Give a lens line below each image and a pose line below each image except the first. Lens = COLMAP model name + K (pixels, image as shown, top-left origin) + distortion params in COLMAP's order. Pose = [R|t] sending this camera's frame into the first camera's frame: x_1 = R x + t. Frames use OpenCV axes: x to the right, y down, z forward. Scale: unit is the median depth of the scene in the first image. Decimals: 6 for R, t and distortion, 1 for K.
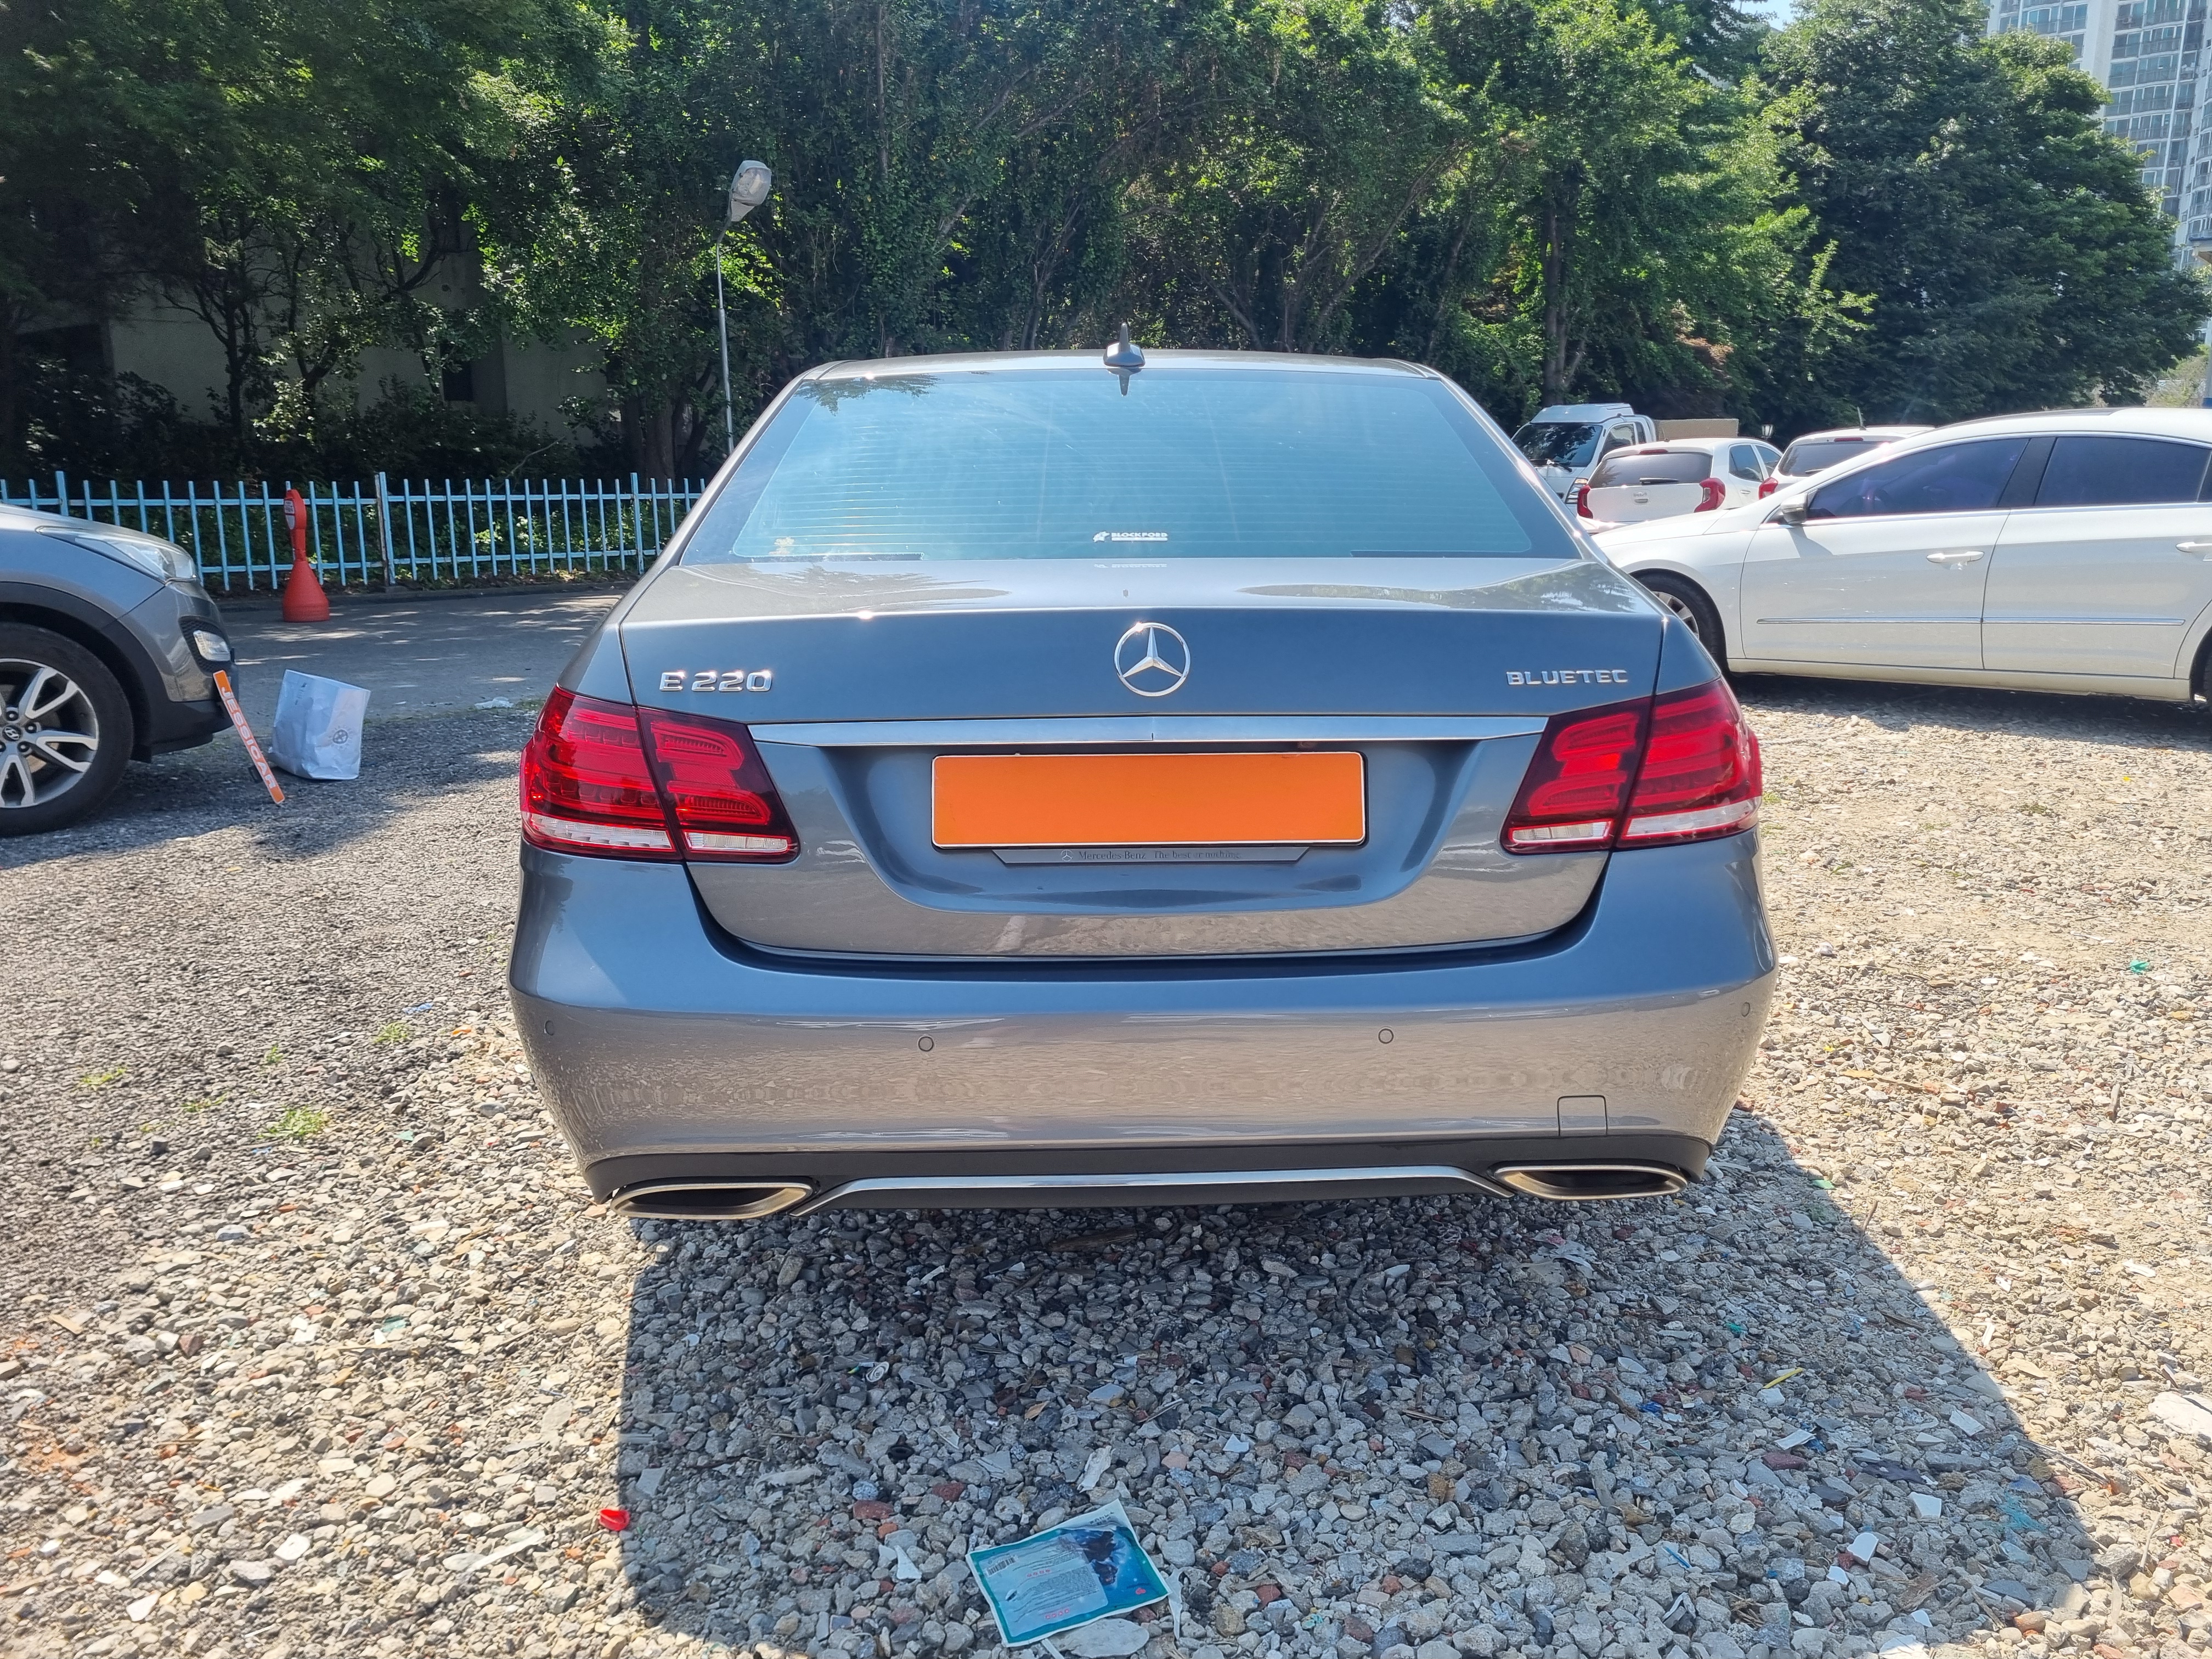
lens RADIAL K [[1620.8, 0, 1111.6], [0, 1620.8, 841.1], [0, 0, 1]] dist [0.053996, -0.038188]
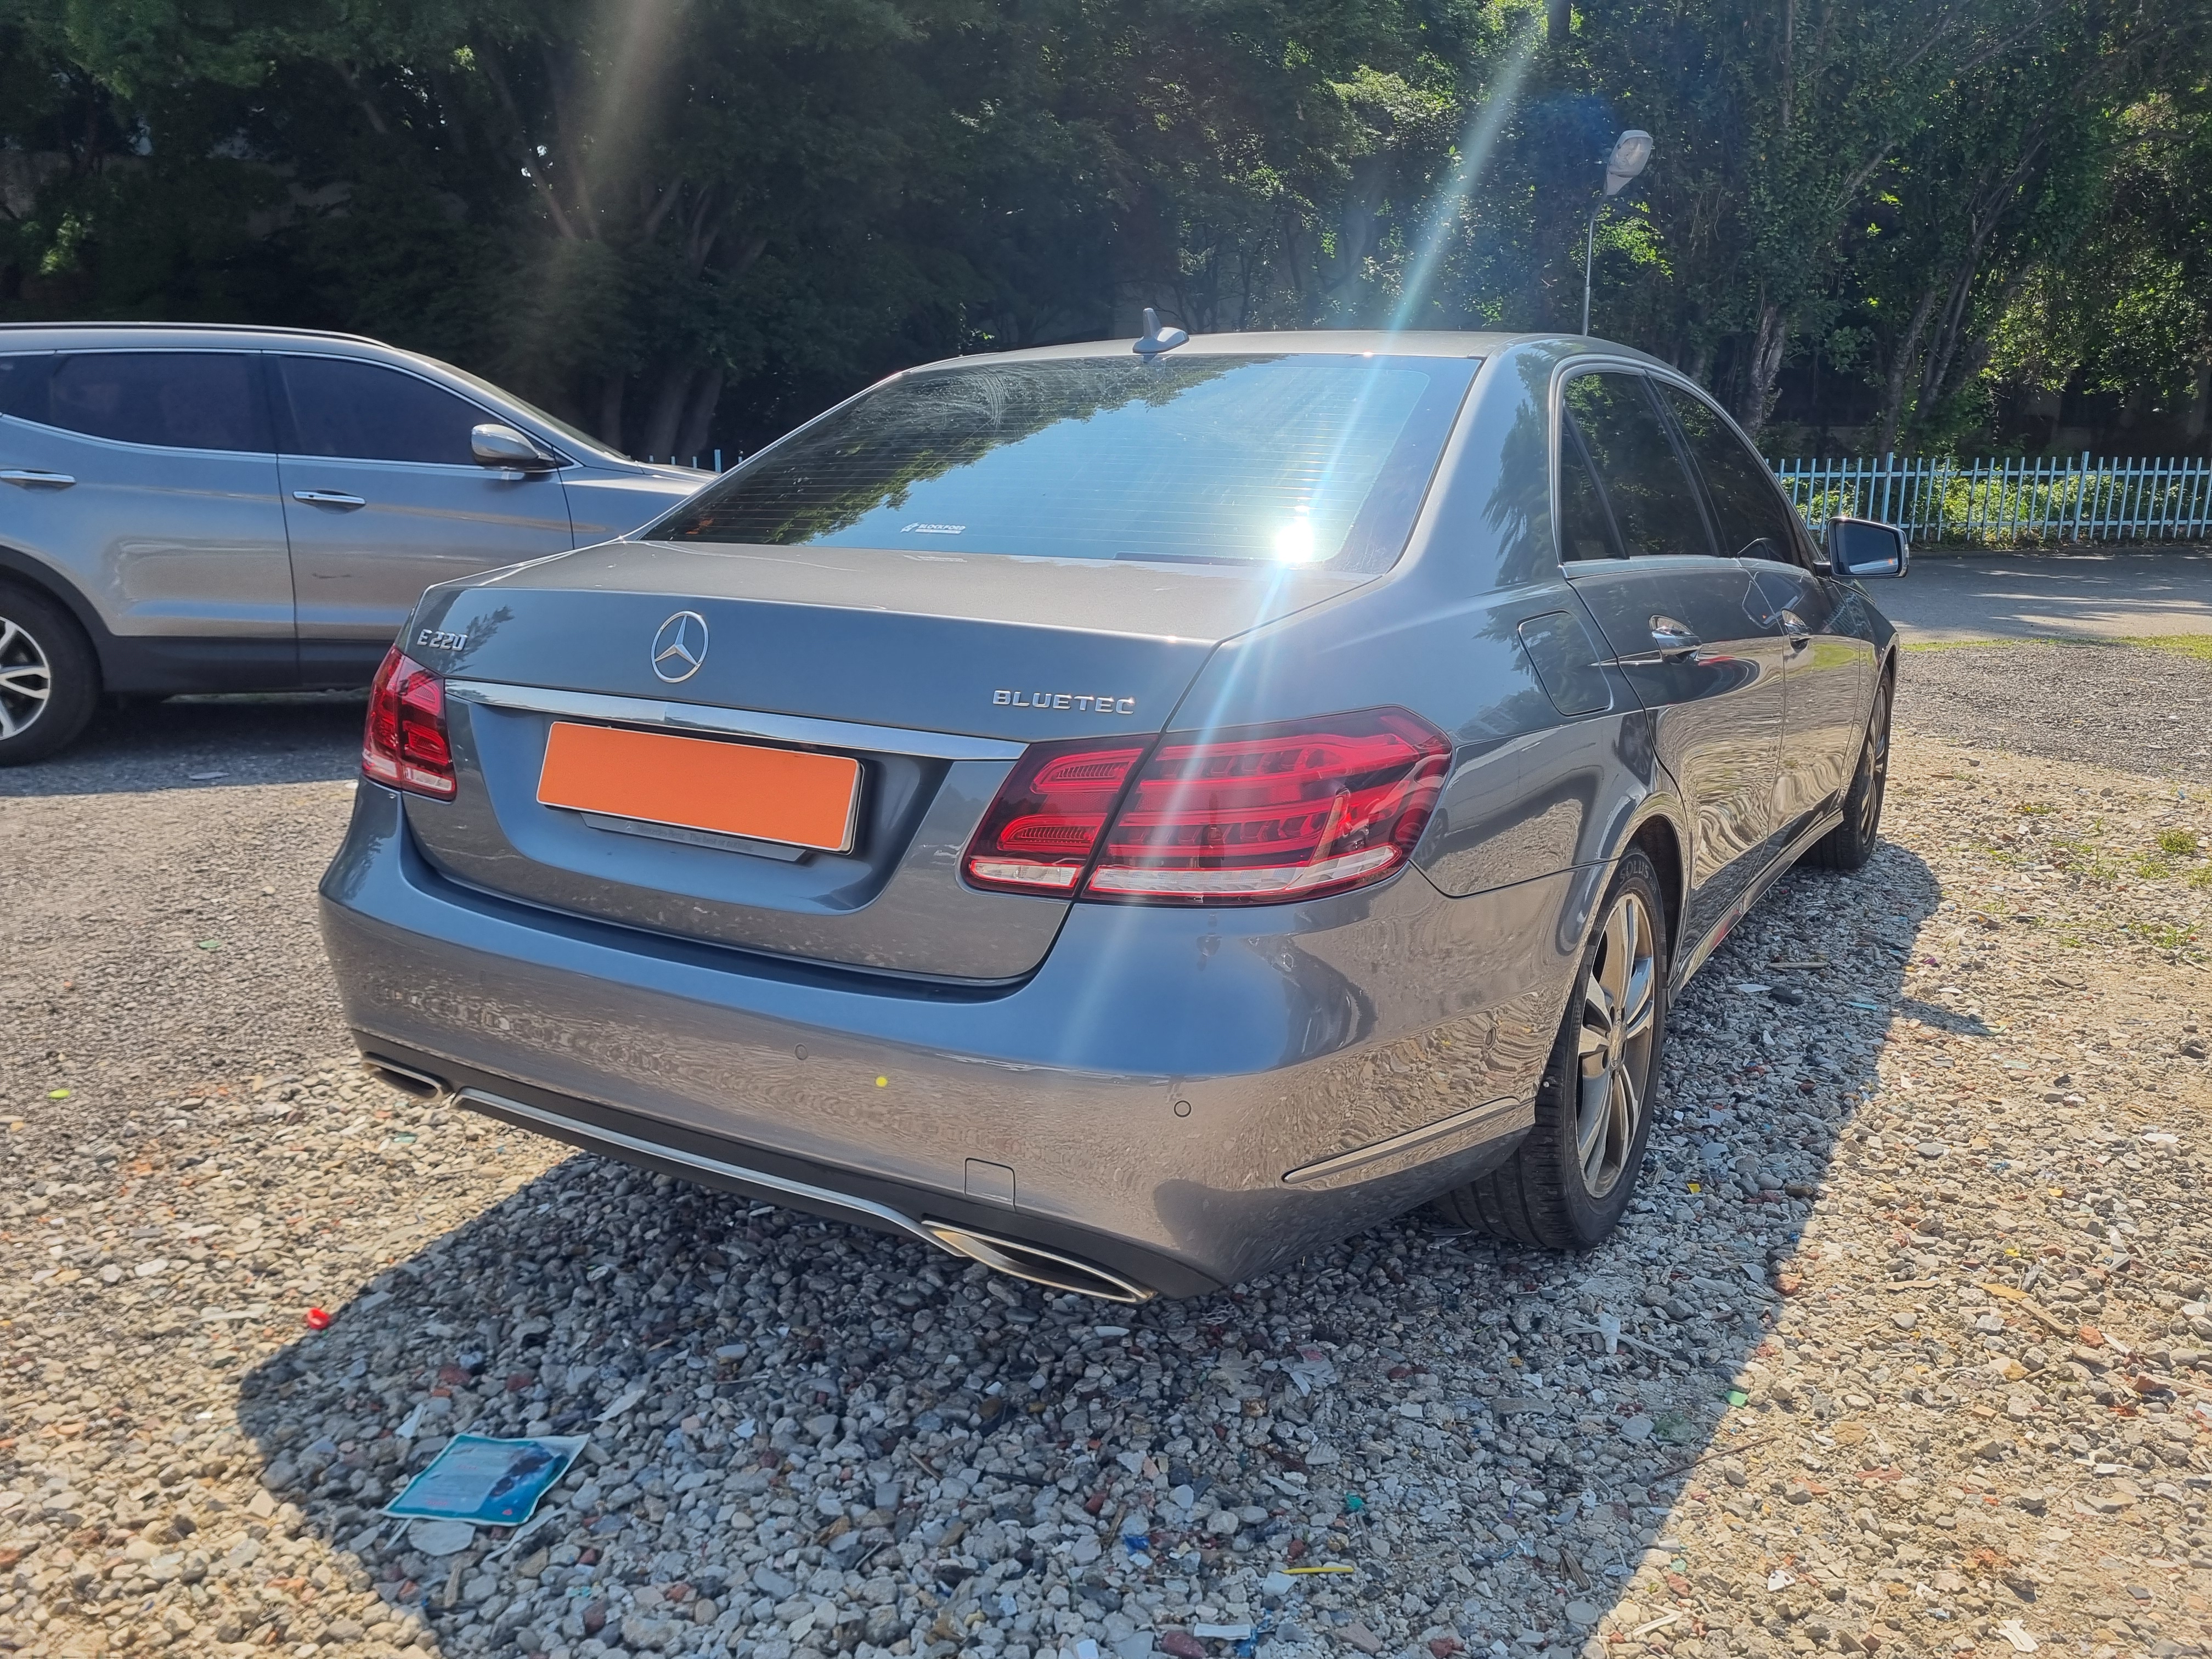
lens RADIAL K [[1620.8, 0, 1111.6], [0, 1620.8, 841.1], [0, 0, 1]] dist [0.053996, -0.038188]
pose [[0.843281, 0.131791, -0.521064, 0.736145], [-0.125926, 0.990933, 0.046836, -0.065921], [0.522512, 0.026119, 0.852232, 0.242064]]
